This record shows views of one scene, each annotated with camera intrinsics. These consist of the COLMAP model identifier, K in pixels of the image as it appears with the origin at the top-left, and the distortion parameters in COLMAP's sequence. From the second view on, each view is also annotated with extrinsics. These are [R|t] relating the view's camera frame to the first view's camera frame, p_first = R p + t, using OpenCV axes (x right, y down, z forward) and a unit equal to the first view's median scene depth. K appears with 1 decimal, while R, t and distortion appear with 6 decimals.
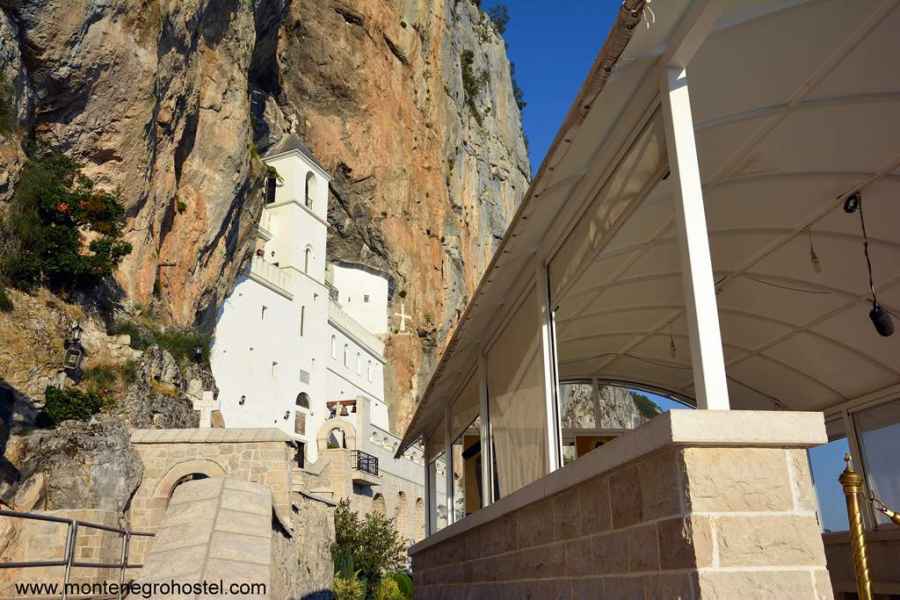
lens RADIAL K [[784.5, 0, 450.0], [0, 784.5, 300.0], [0, 0, 1]] dist [-0.068695, 0.002471]
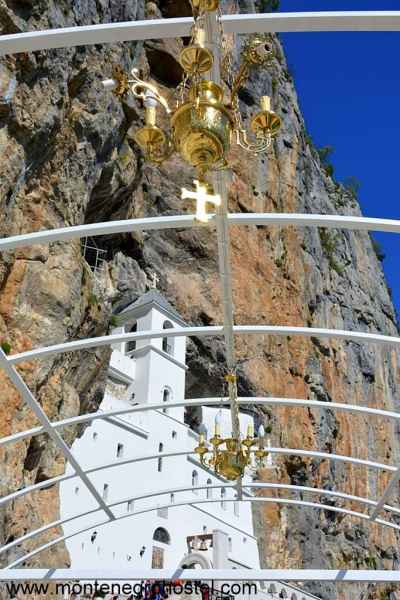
lens RADIAL K [[660.1, 0, 200.0], [0, 660.1, 300.0], [0, 0, 1]] dist [0.011090, 0.012384]
pose [[0.973471, -0.092394, -0.209324, 0.054267], [0.045422, 0.974672, -0.218978, 0.013282], [0.224255, 0.203661, 0.953012, 0.080644]]
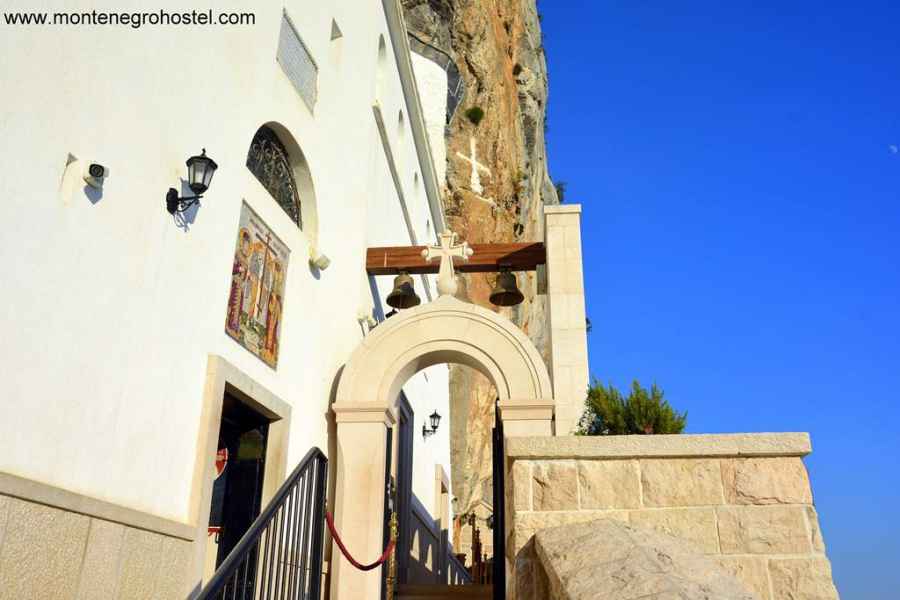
lens RADIAL K [[784.5, 0, 450.0], [0, 784.5, 300.0], [0, 0, 1]] dist [-0.068695, 0.002471]
pose [[0.985099, 0.088532, 0.147452, -0.126039], [-0.079033, 0.994475, -0.069092, 0.120450], [-0.152754, 0.056409, 0.986653, 0.594548]]
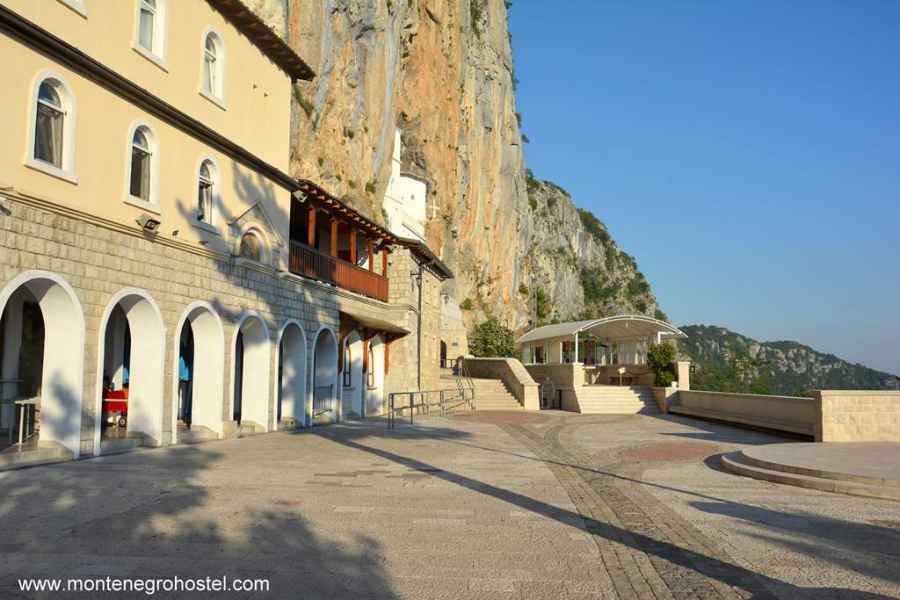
lens RADIAL K [[784.5, 0, 450.0], [0, 784.5, 300.0], [0, 0, 1]] dist [-0.068695, 0.002471]
pose [[0.997202, 0.028944, 0.068921, -0.129769], [-0.045530, 0.966415, 0.252920, -0.194819], [-0.059285, -0.255350, 0.965029, -0.539893]]
